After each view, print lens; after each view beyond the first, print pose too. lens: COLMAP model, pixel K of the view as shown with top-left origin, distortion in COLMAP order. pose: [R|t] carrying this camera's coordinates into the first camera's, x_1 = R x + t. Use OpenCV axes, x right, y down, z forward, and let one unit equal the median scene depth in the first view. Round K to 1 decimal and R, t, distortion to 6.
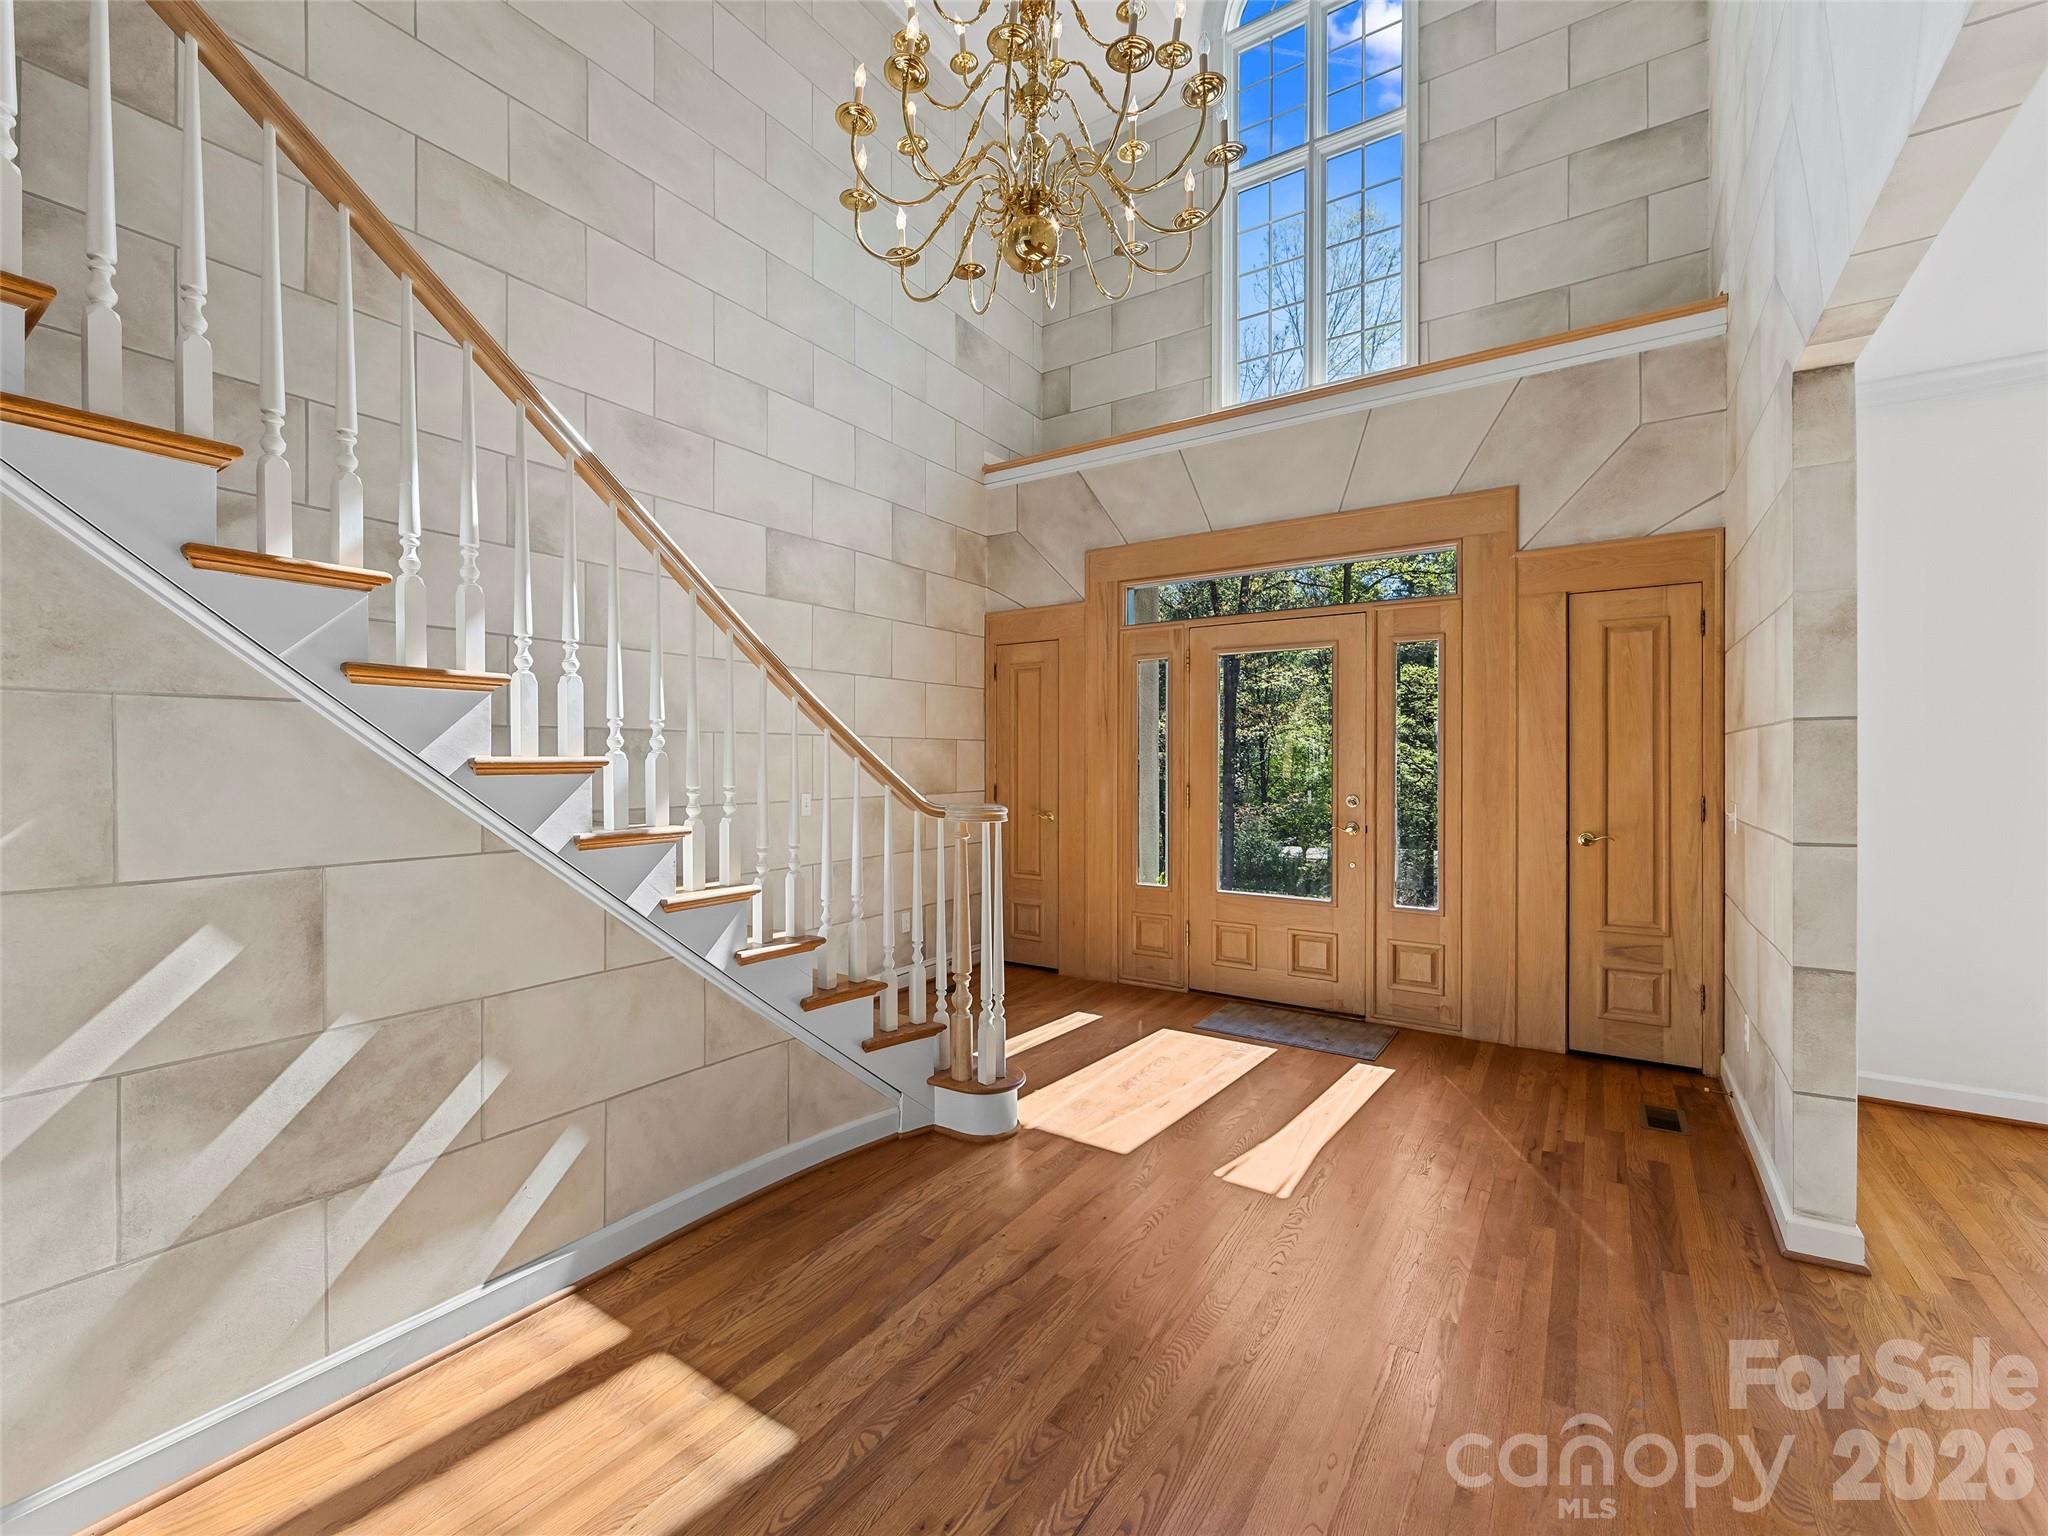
lens RADIAL K [[894.0, 0, 936.6], [0, 894.0, 776.4], [0, 0, 1]] dist [-0.012812, 0.000002]
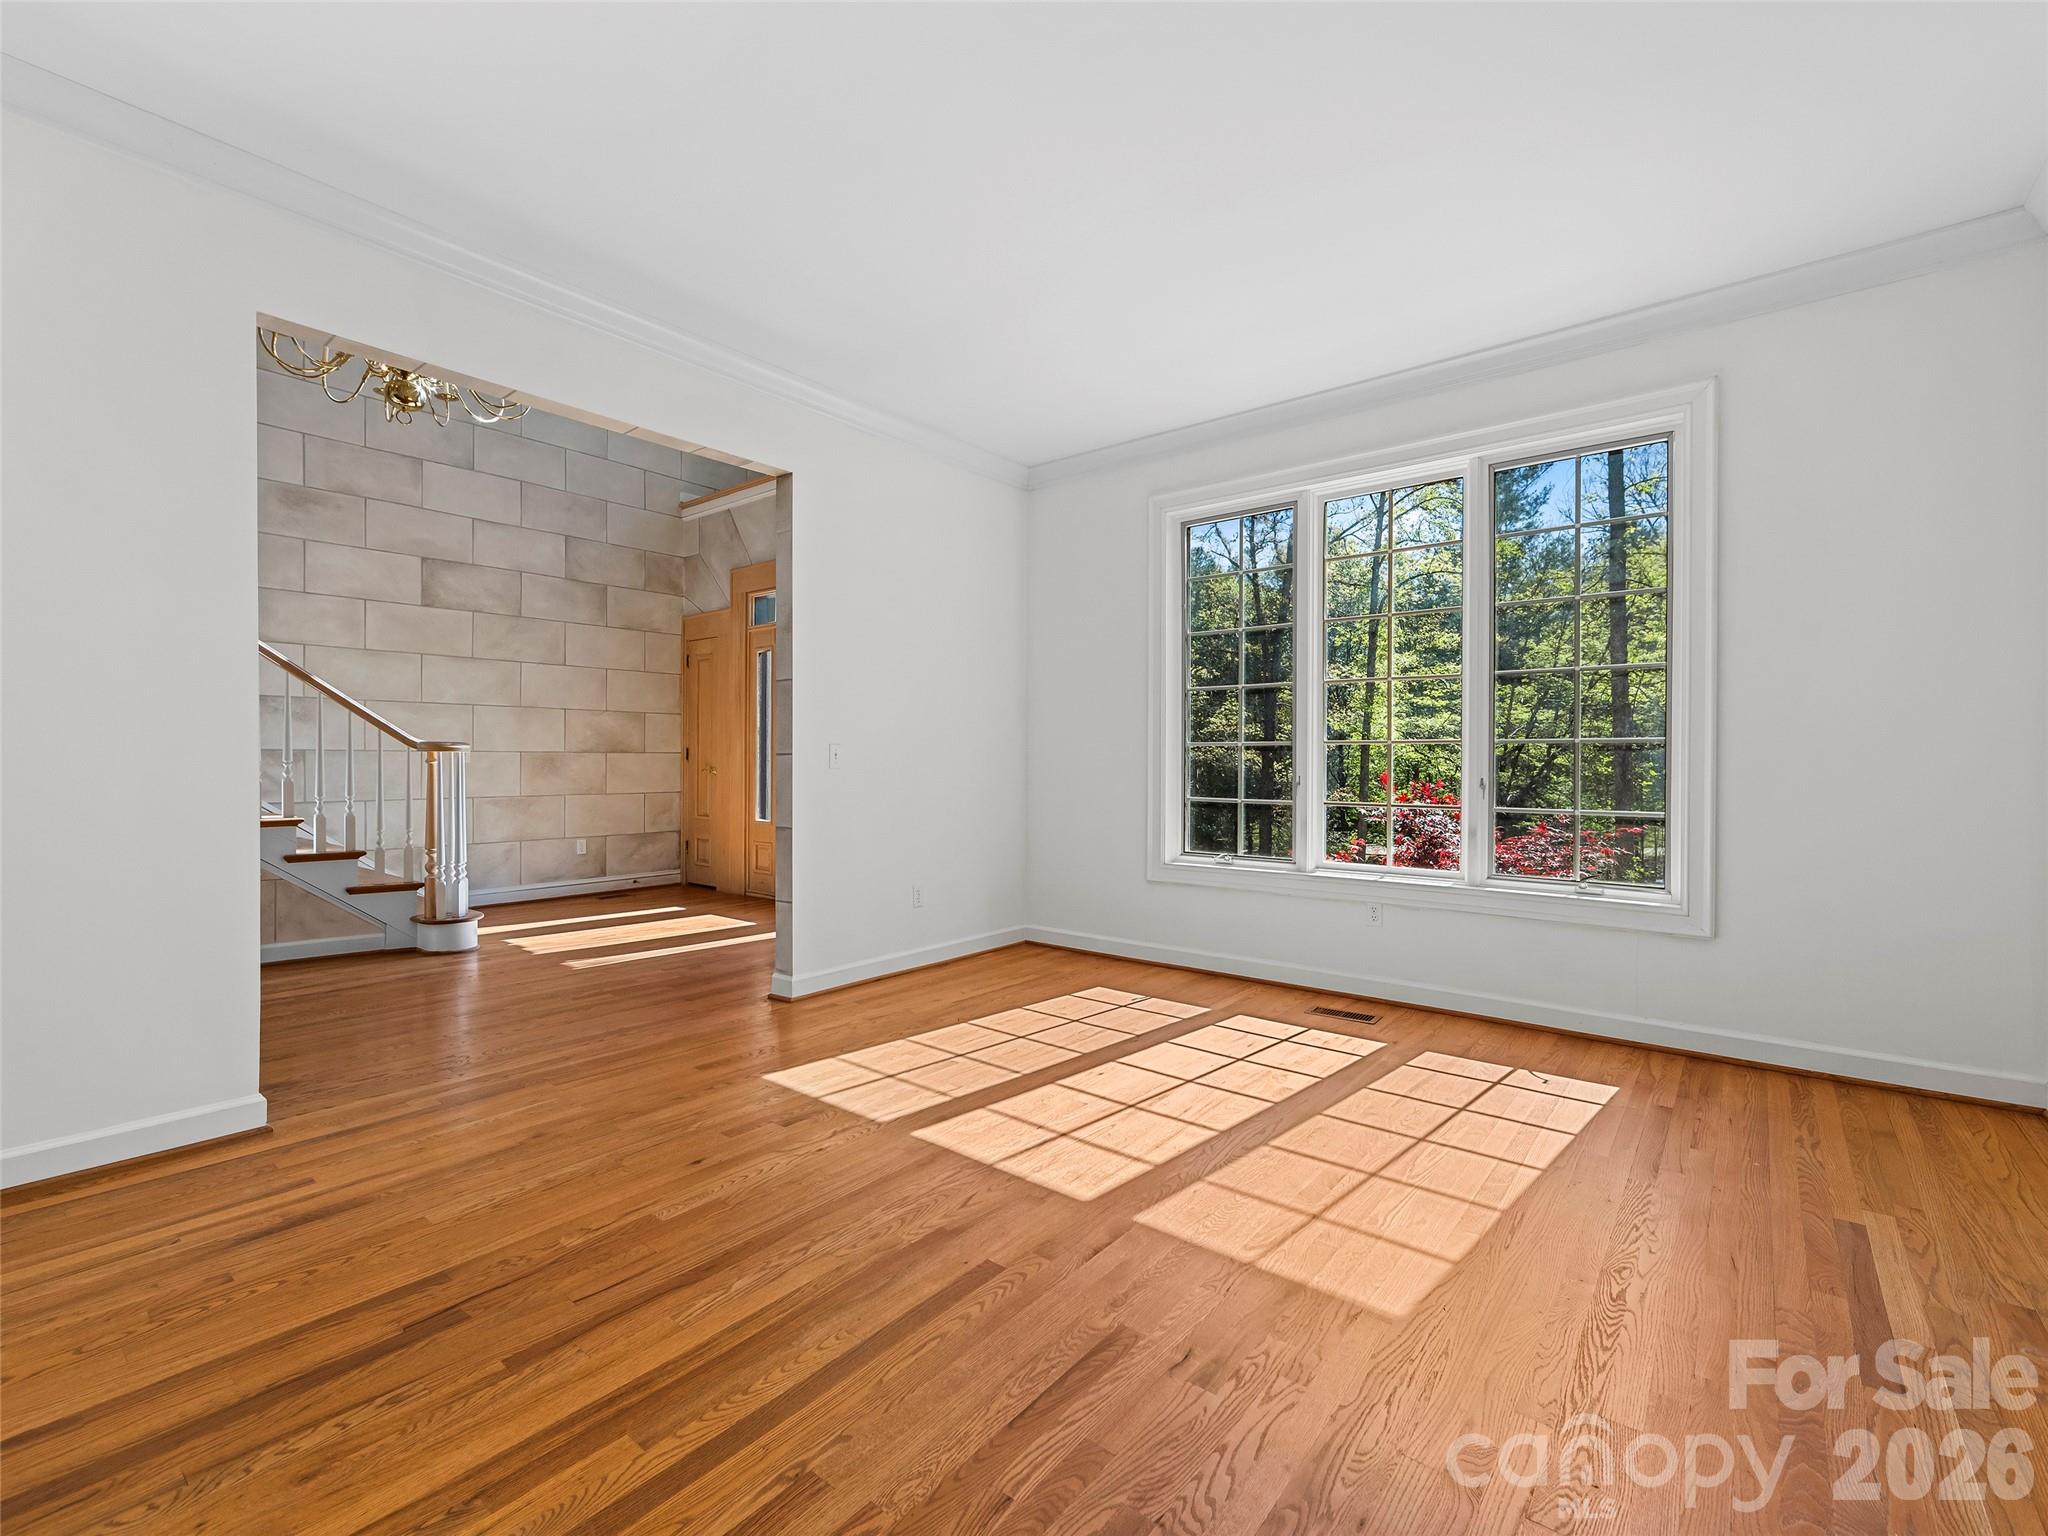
lens RADIAL K [[905.5, 0, 1028.9], [0, 905.5, 764.2], [0, 0, 1]] dist [0.001544, 0.000352]
pose [[0.999118, 0.004520, -0.041736, 0.841946], [-0.005091, 0.999895, -0.013568, 0.065120], [0.041671, 0.013768, 0.999037, -0.399145]]
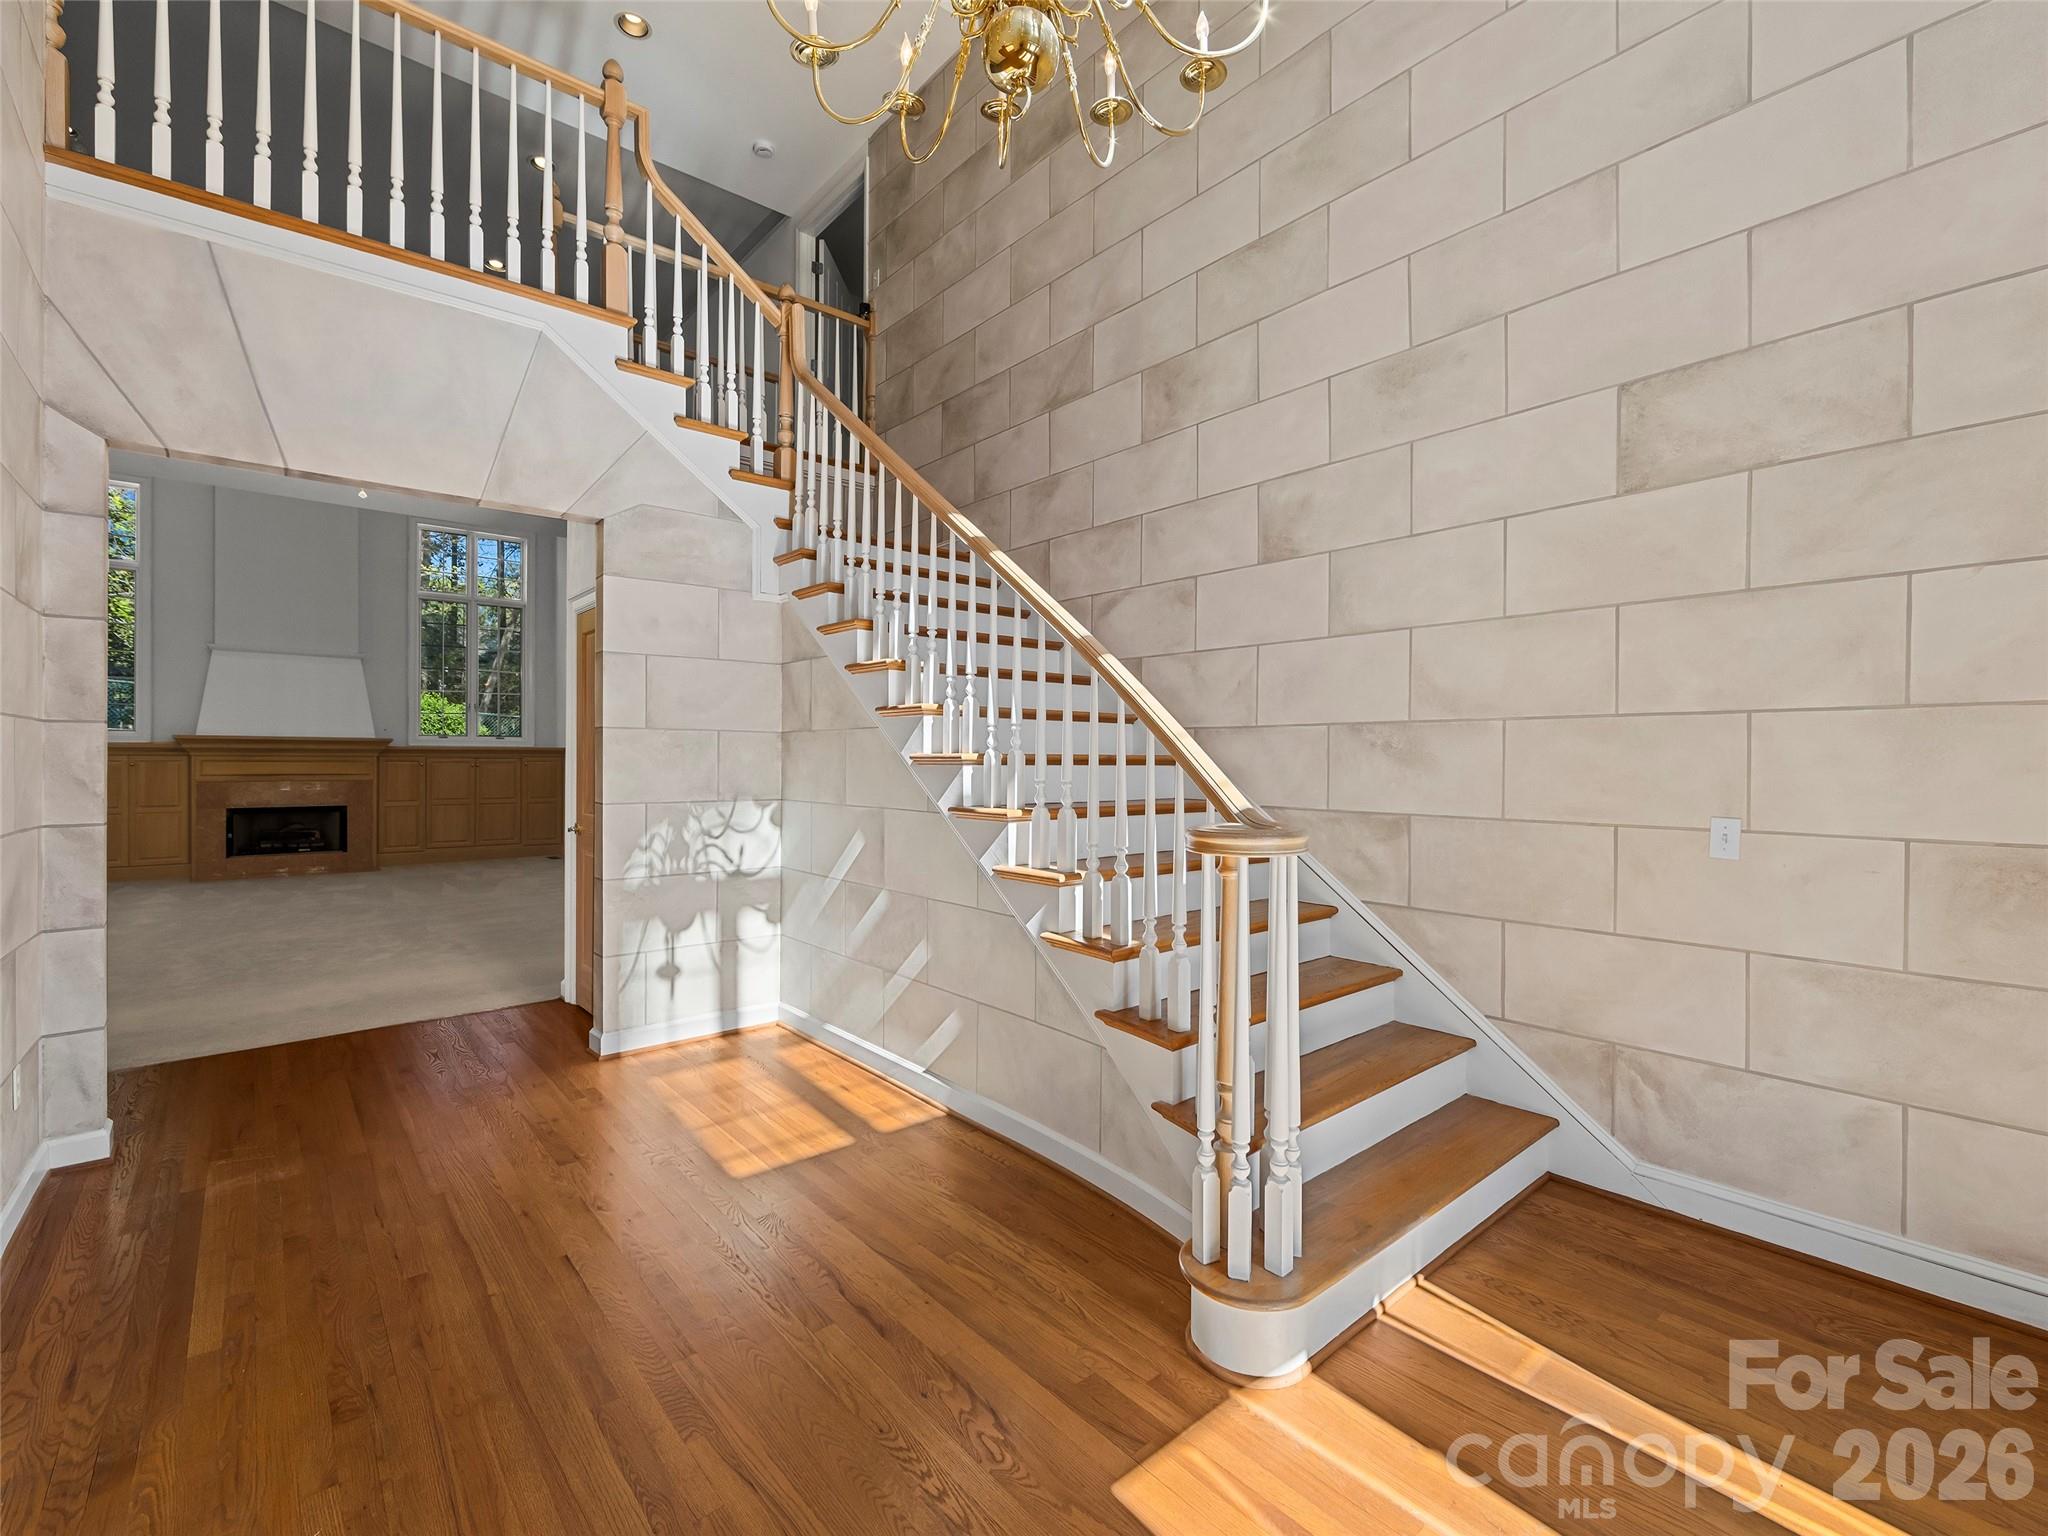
lens RADIAL K [[905.5, 0, 1028.9], [0, 905.5, 764.2], [0, 0, 1]] dist [0.001544, 0.000352]
pose [[-0.221802, 0.008715, -0.975053, 0.529320], [-0.017771, 0.999758, 0.012978, -0.013710], [0.974930, 0.020206, -0.221593, 0.746652]]
